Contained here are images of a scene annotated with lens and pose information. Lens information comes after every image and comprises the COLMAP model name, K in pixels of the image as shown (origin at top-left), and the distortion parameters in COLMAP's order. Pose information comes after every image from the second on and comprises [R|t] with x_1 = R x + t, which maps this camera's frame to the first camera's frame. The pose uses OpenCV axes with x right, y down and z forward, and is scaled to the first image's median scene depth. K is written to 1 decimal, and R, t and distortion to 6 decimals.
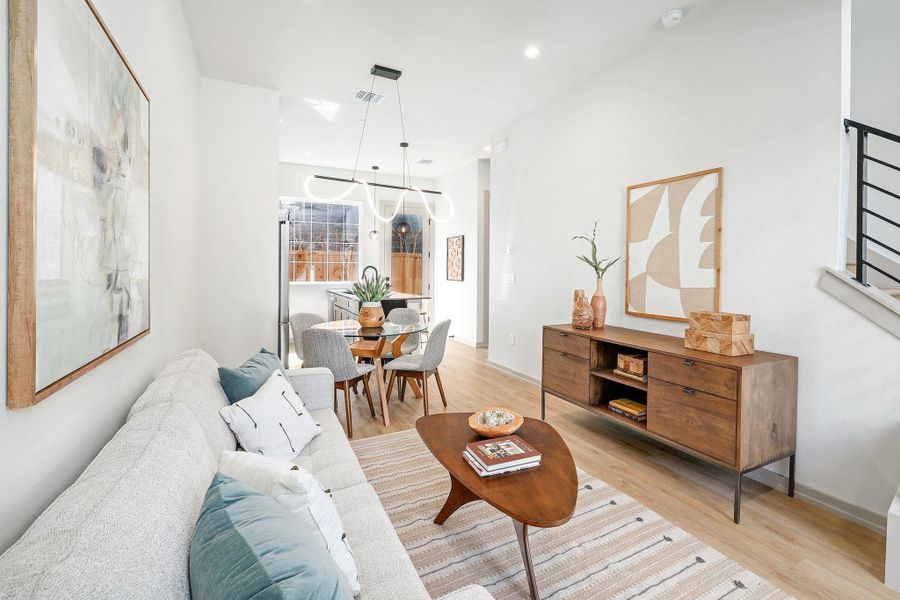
lens RADIAL K [[396.3, 0, 442.8], [0, 396.3, 275.1], [0, 0, 1]] dist [-0.004615, 0.000908]
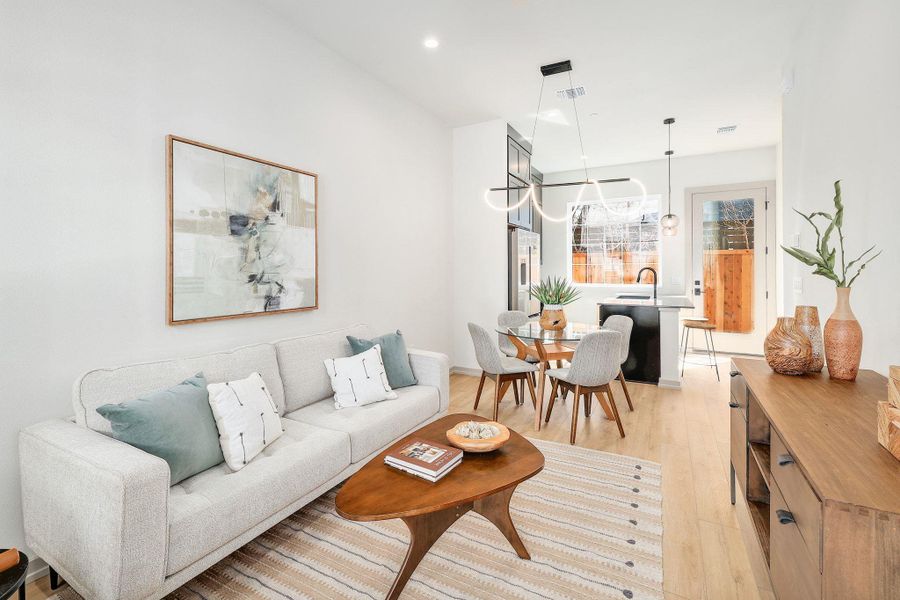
lens RADIAL K [[396.3, 0, 448.7], [0, 396.3, 270.8], [0, 0, 1]] dist [-0.004615, 0.000908]
pose [[0.576317, -0.005019, -0.817211, 0.609722], [-0.007575, 0.999905, -0.011483, -0.004030], [0.817191, 0.012808, 0.576224, 0.285930]]
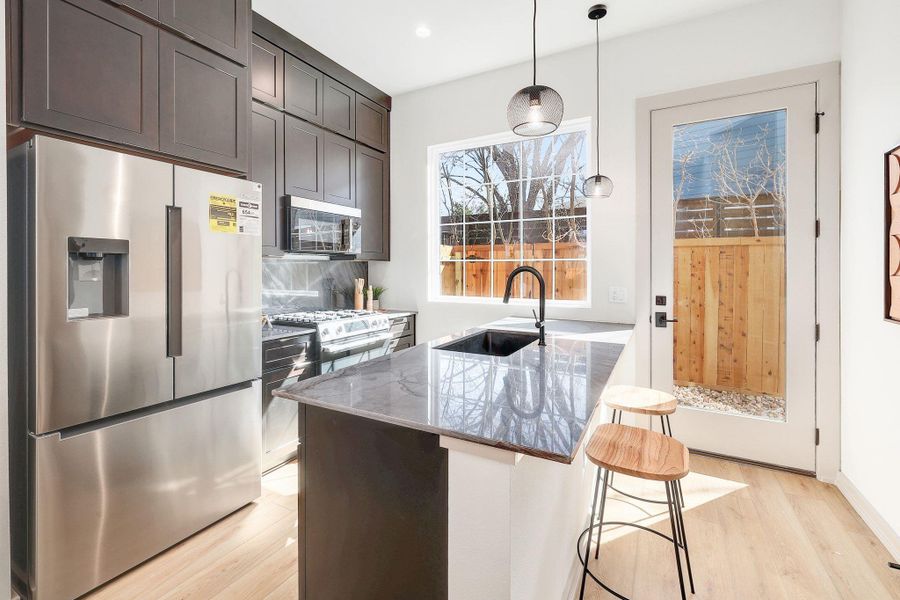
lens RADIAL K [[396.3, 0, 448.9], [0, 396.3, 269.7], [0, 0, 1]] dist [-0.004615, 0.000908]
pose [[0.583125, -0.002944, -0.812377, 0.133678], [-0.012399, 0.999845, -0.012523, -0.032815], [0.812288, 0.017376, 0.582998, 1.605811]]
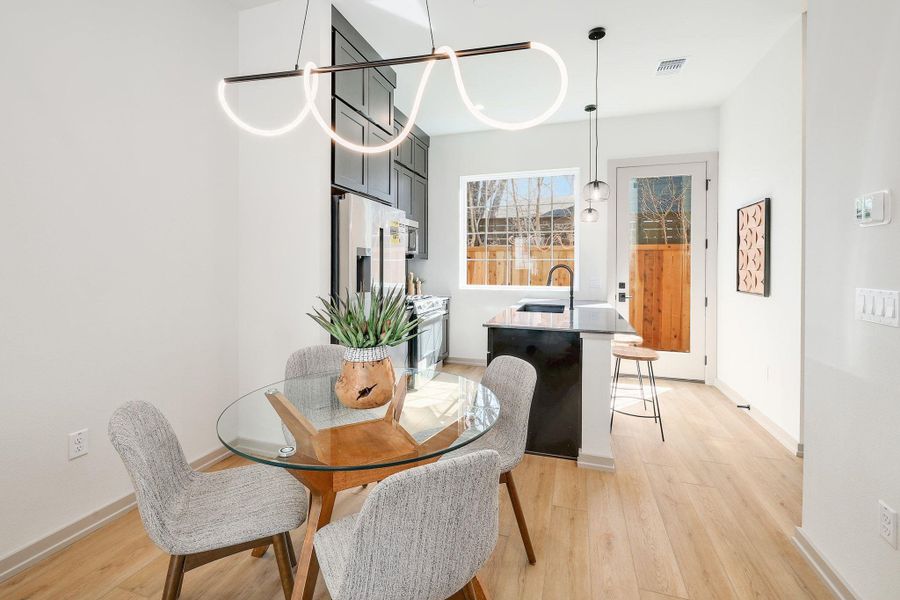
lens RADIAL K [[396.3, 0, 446.8], [0, 396.3, 267.6], [0, 0, 1]] dist [-0.004615, 0.000908]
pose [[0.721469, 0.002558, -0.692442, 0.238611], [-0.013430, 0.999857, -0.010300, -0.020797], [0.692317, 0.016731, 0.721400, 0.957081]]
